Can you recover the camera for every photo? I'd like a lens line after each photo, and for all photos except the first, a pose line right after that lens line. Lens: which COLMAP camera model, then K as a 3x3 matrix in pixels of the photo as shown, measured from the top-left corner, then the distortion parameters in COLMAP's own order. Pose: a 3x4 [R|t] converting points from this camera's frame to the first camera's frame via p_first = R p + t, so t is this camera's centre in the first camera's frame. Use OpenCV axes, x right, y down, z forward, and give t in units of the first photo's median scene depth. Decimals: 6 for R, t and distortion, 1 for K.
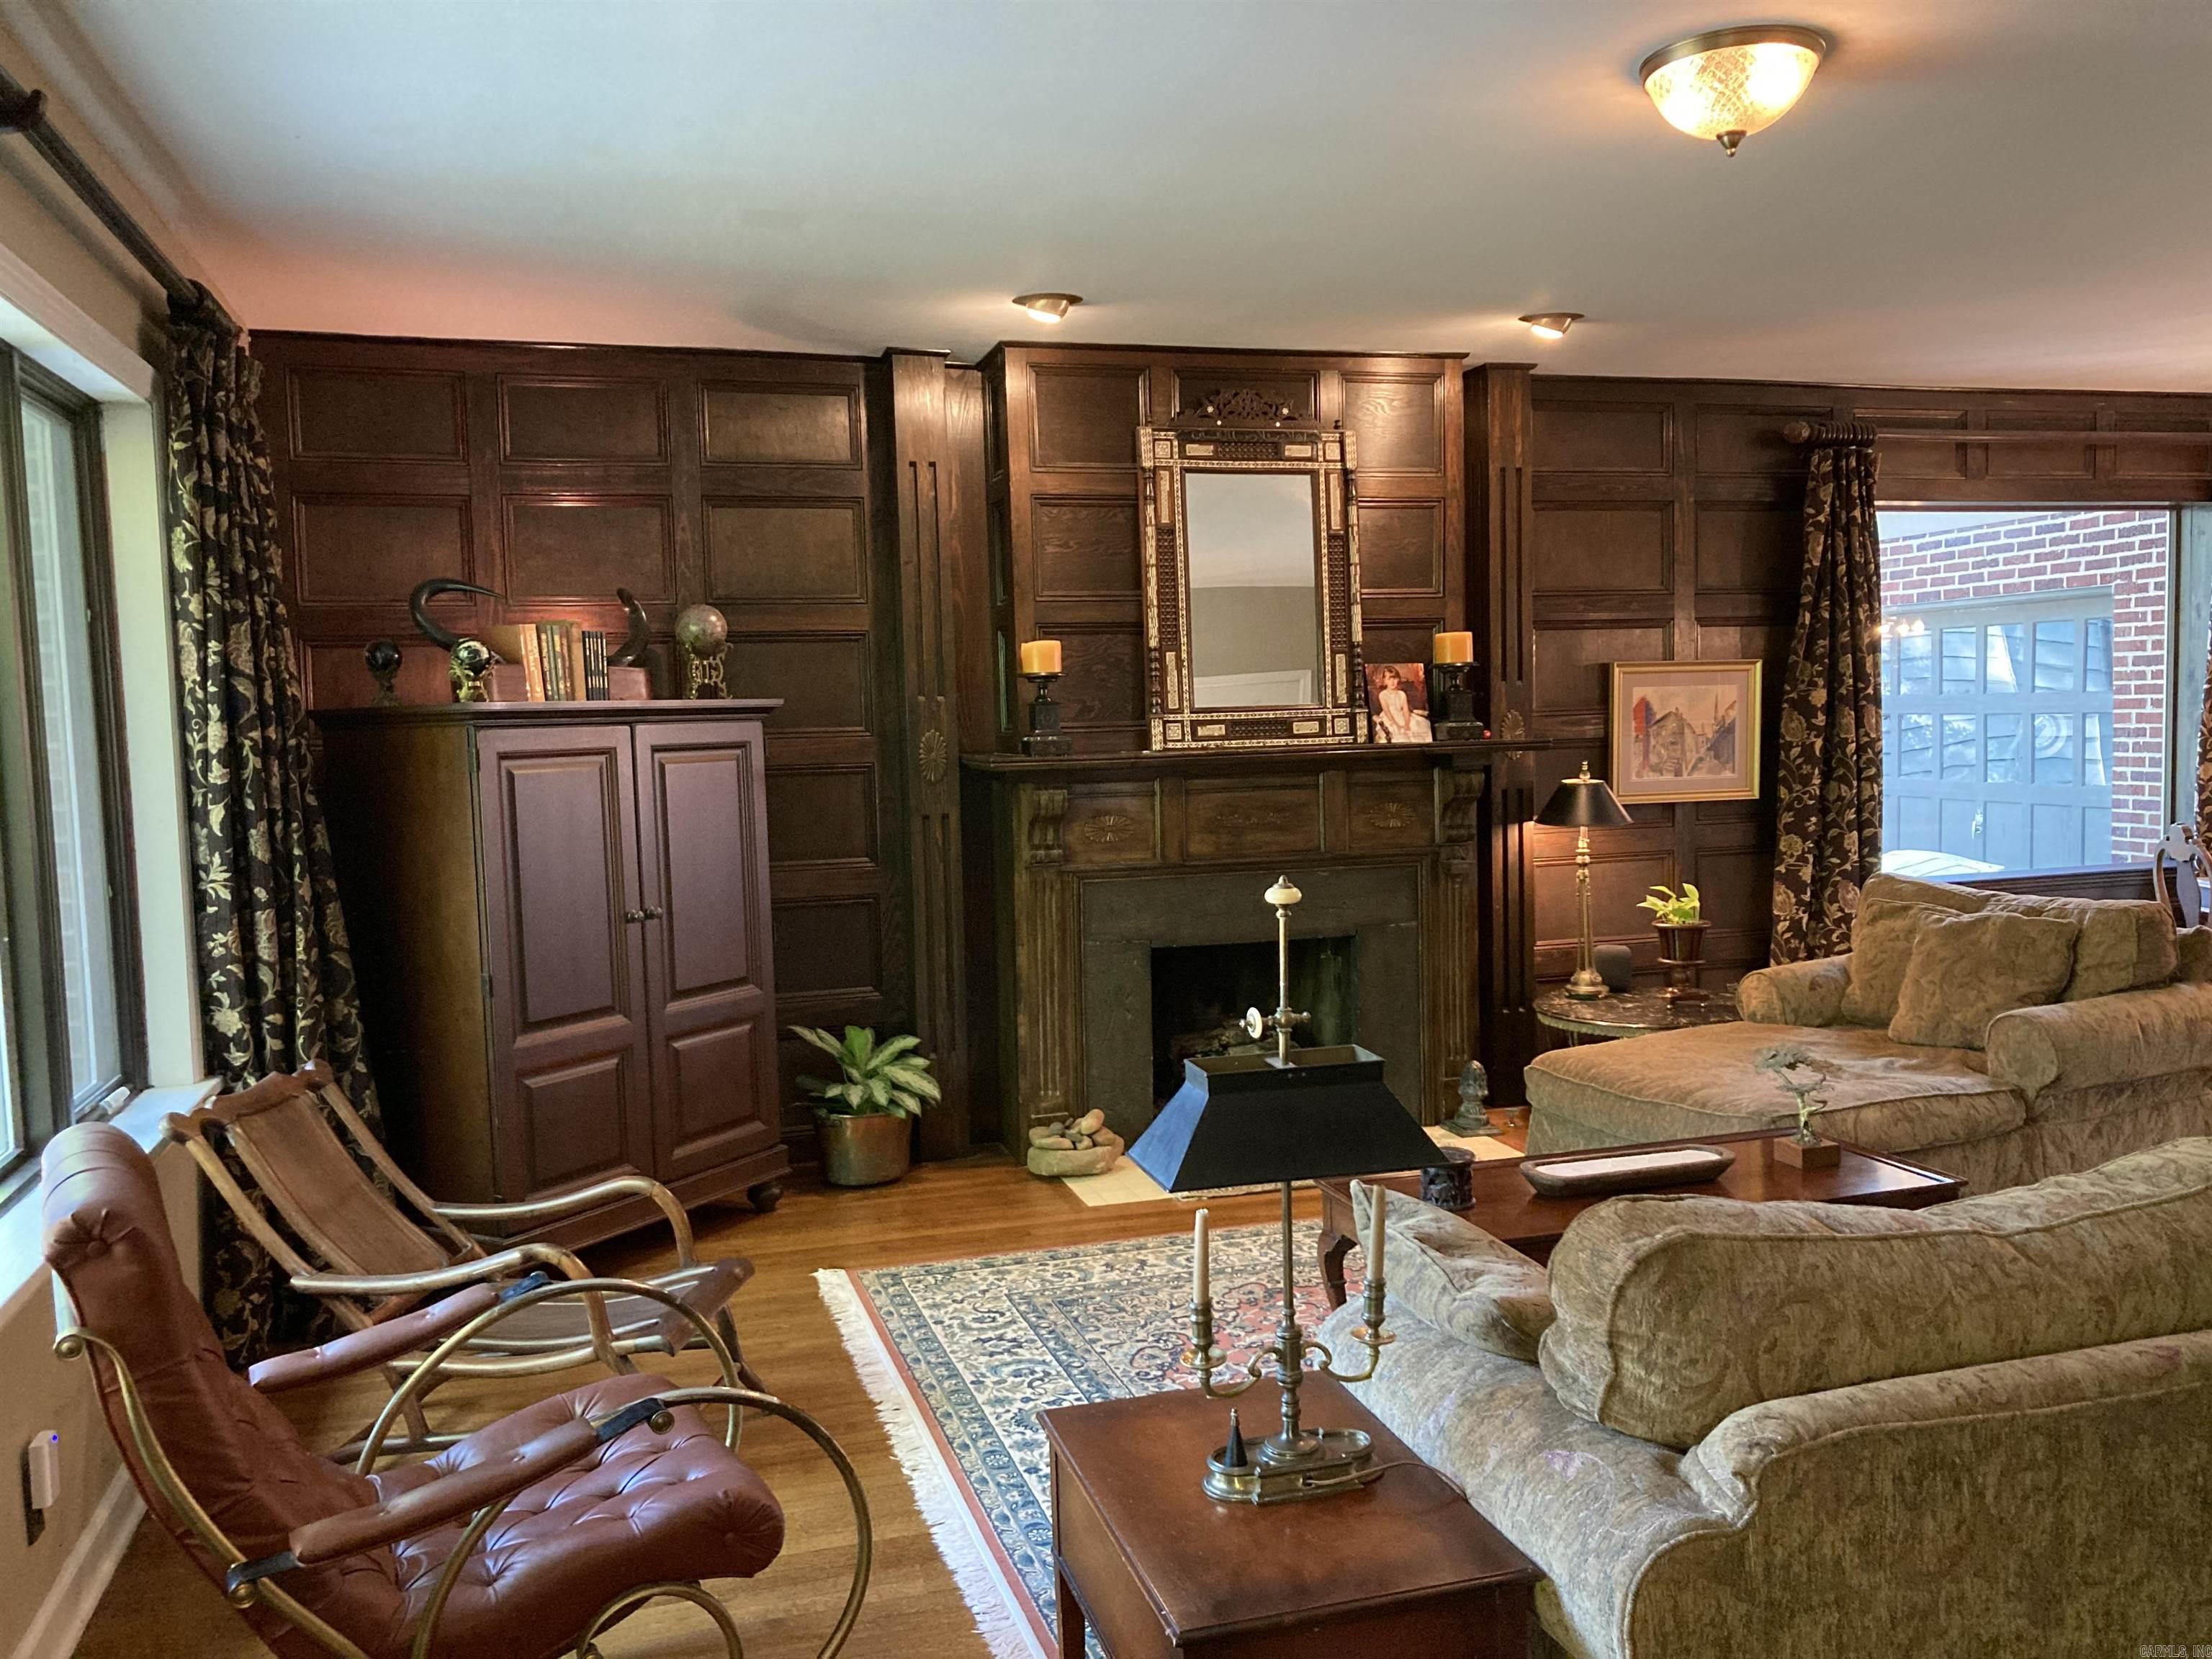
lens RADIAL K [[1776.5, 0, 1170.6], [0, 1776.5, 817.9], [0, 0, 1]] dist [0.060482, -0.012344]
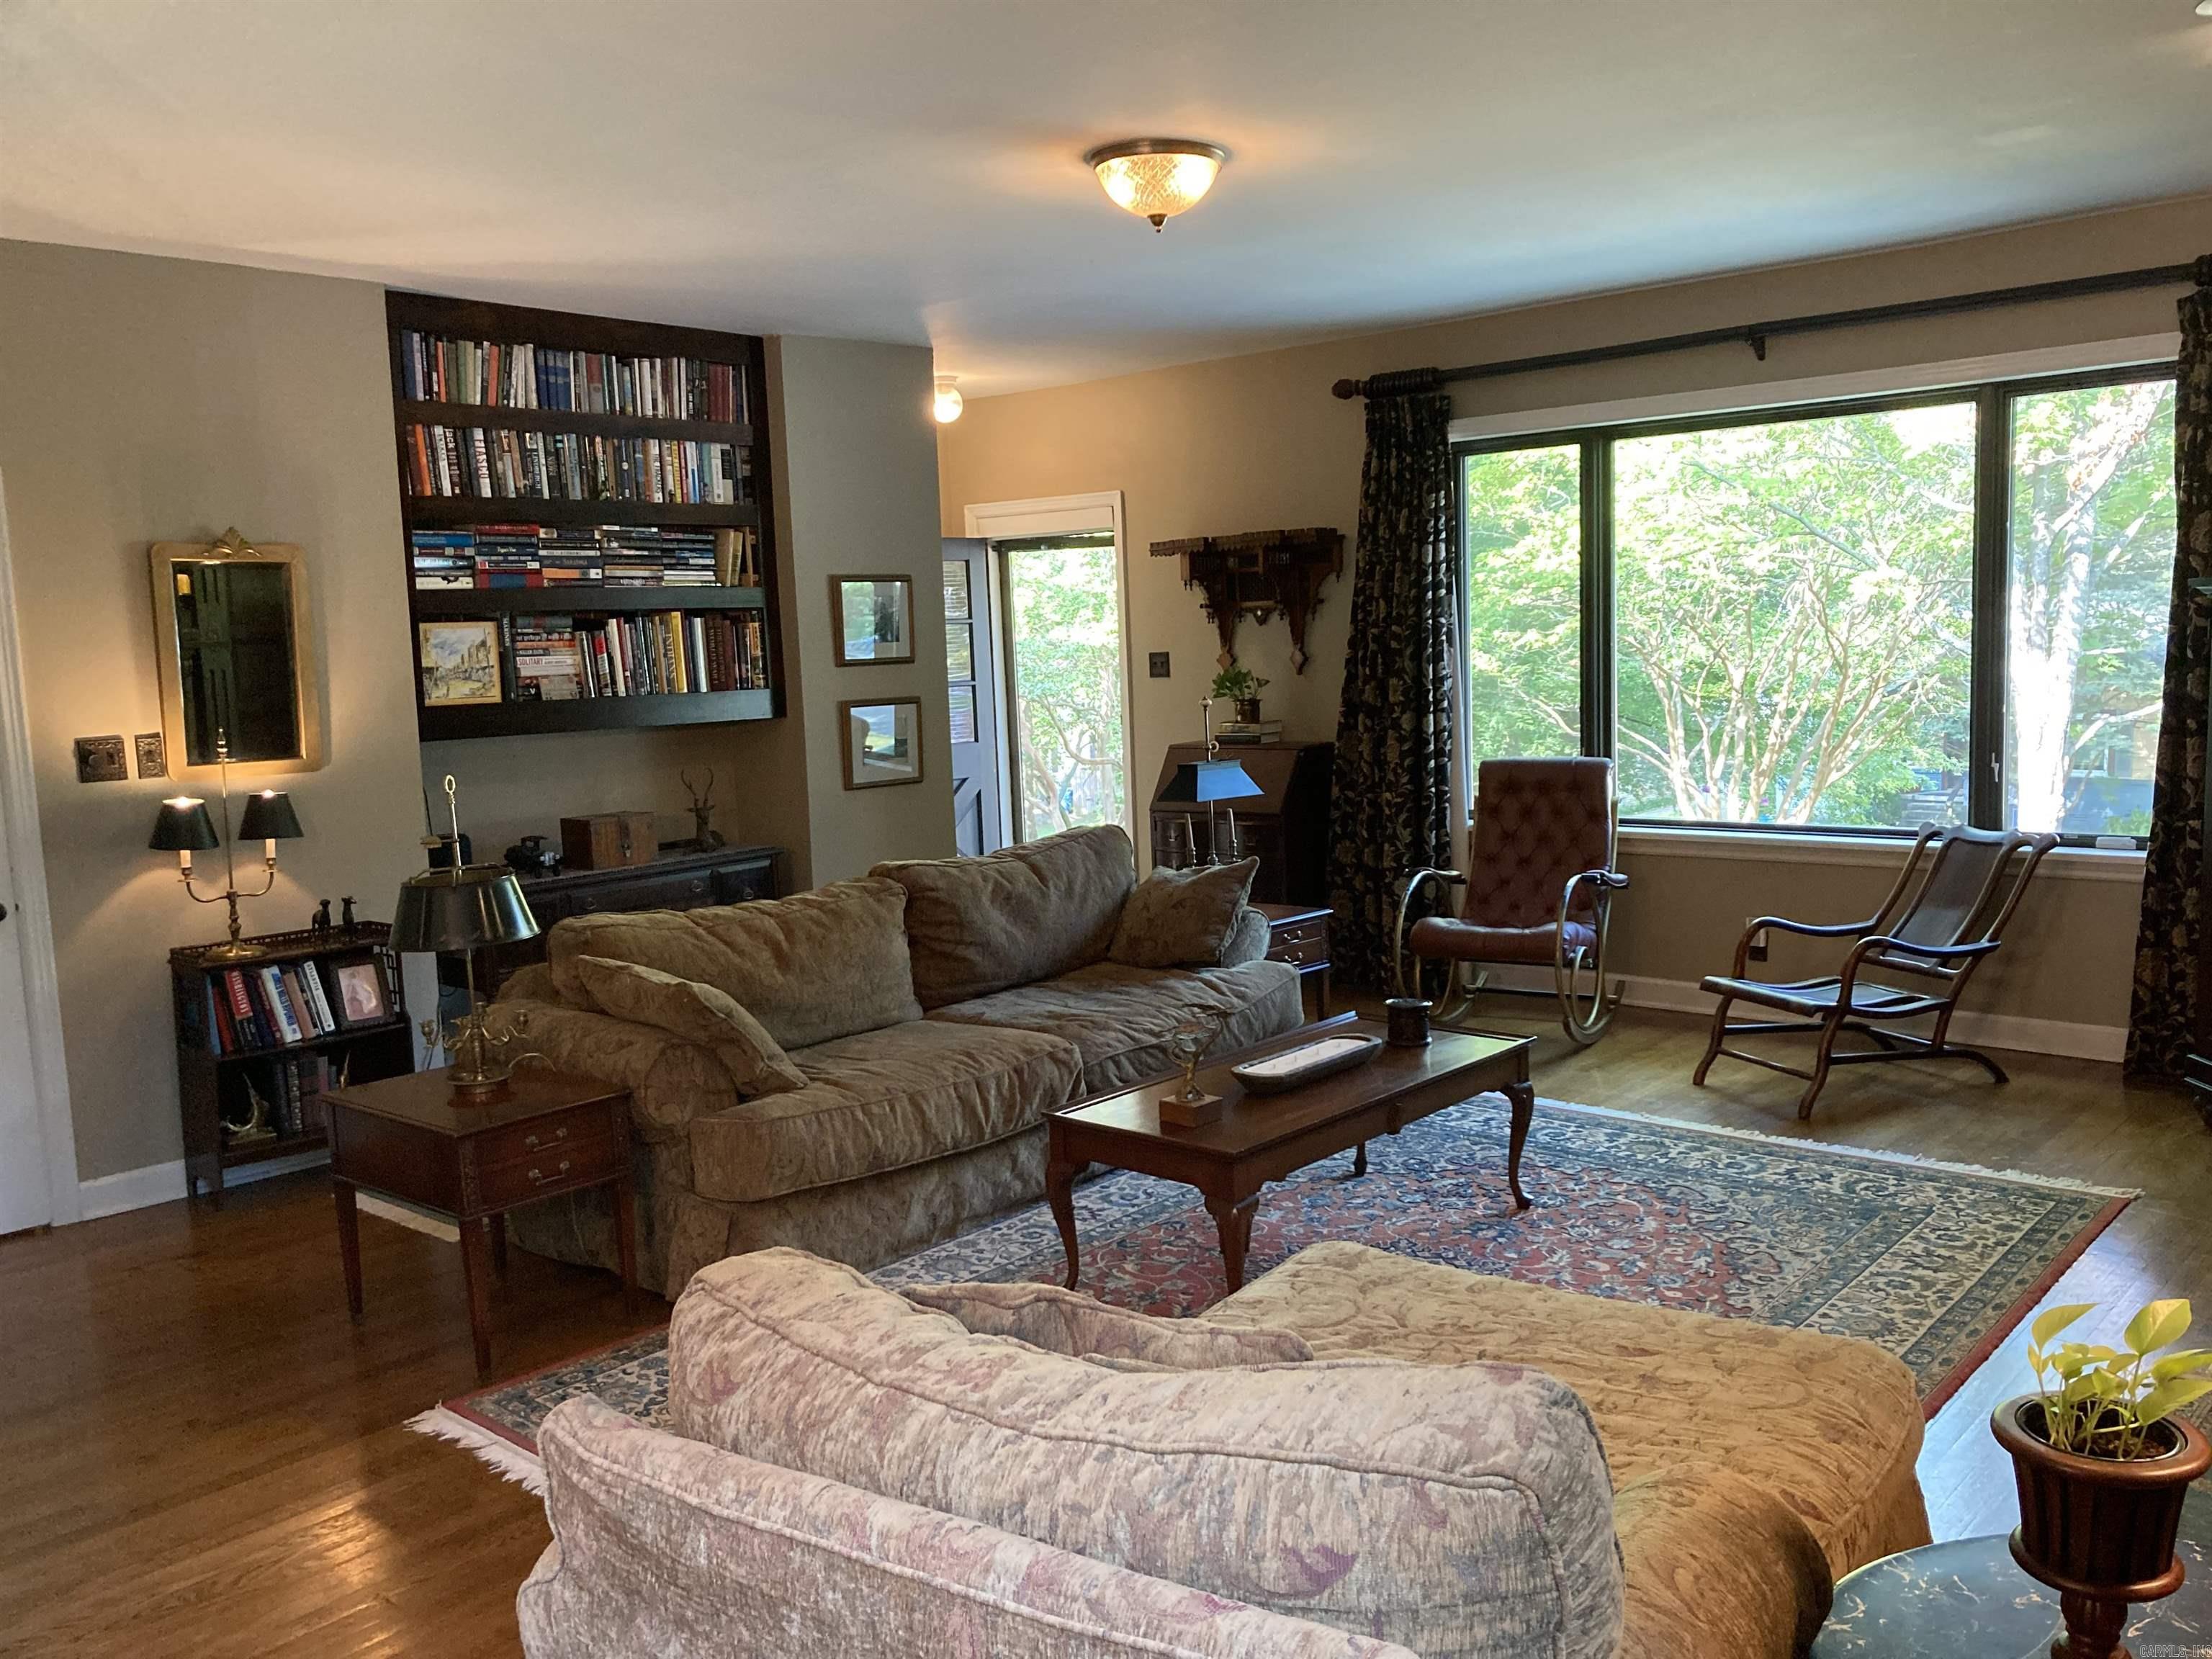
lens RADIAL K [[1776.5, 0, 1170.6], [0, 1776.5, 817.9], [0, 0, 1]] dist [0.060482, -0.012344]
pose [[-0.833820, 0.116944, -0.539507, 0.825992], [0.016136, 0.982050, 0.187931, -0.148027], [0.551800, 0.147995, -0.820740, 1.675560]]
